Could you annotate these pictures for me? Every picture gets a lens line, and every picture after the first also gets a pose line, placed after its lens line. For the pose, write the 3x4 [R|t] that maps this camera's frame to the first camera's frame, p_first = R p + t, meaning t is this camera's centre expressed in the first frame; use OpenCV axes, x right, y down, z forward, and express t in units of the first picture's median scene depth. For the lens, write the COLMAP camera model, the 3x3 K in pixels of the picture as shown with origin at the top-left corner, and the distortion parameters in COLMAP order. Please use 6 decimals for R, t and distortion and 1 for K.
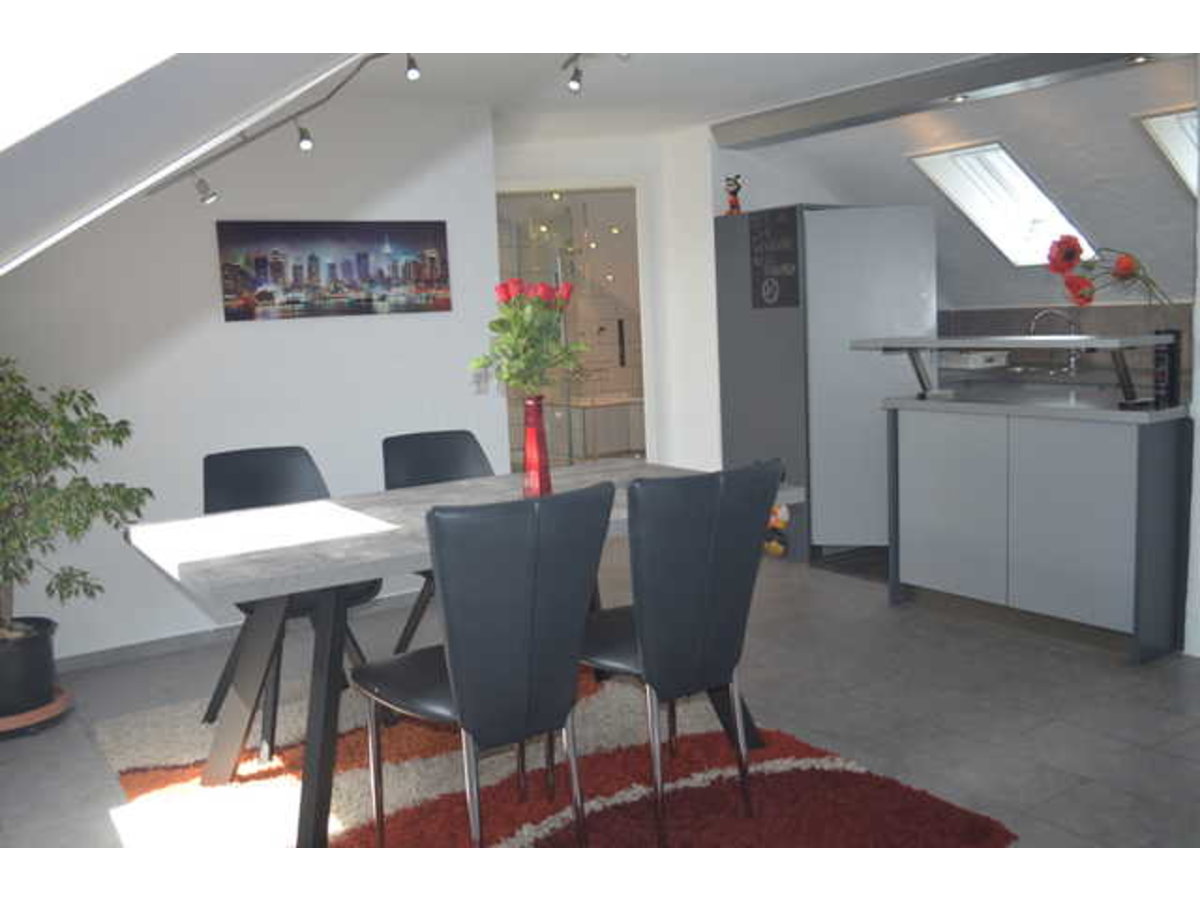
lens RADIAL K [[1101.2, 0, 600.0], [0, 1101.2, 450.0], [0, 0, 1]] dist [-0.050858, 0.002290]
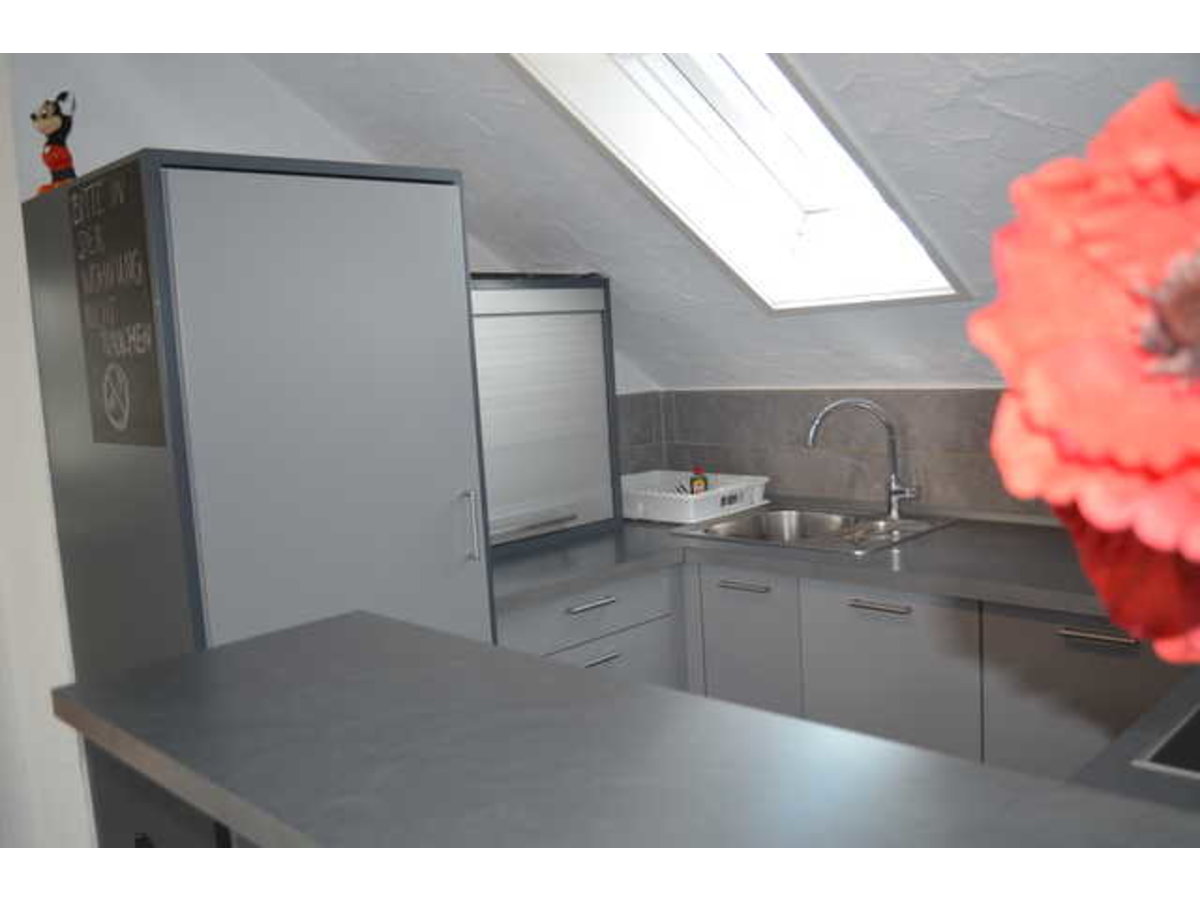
lens RADIAL K [[1101.2, 0, 600.0], [0, 1101.2, 450.0], [0, 0, 1]] dist [-0.050858, 0.002290]
pose [[0.983133, -0.034420, 0.179623, 0.241633], [0.037637, 0.999186, -0.014532, -0.113596], [-0.178977, 0.021048, 0.983628, 0.602545]]
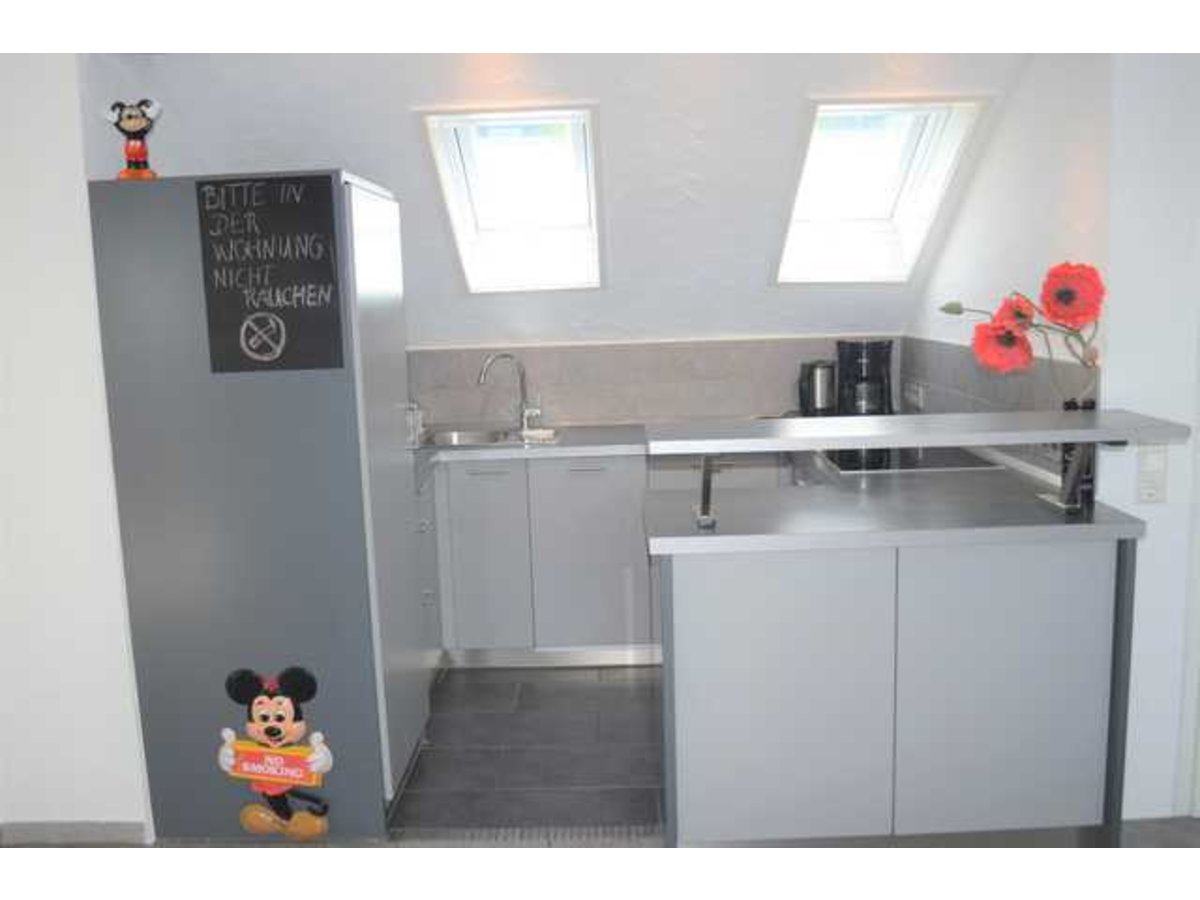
lens RADIAL K [[1101.2, 0, 600.0], [0, 1101.2, 450.0], [0, 0, 1]] dist [-0.050858, 0.002290]
pose [[0.580218, -0.091646, 0.809289, -0.163846], [0.099998, 0.994147, 0.040887, -0.096247], [-0.808299, 0.057203, 0.585987, 0.569006]]
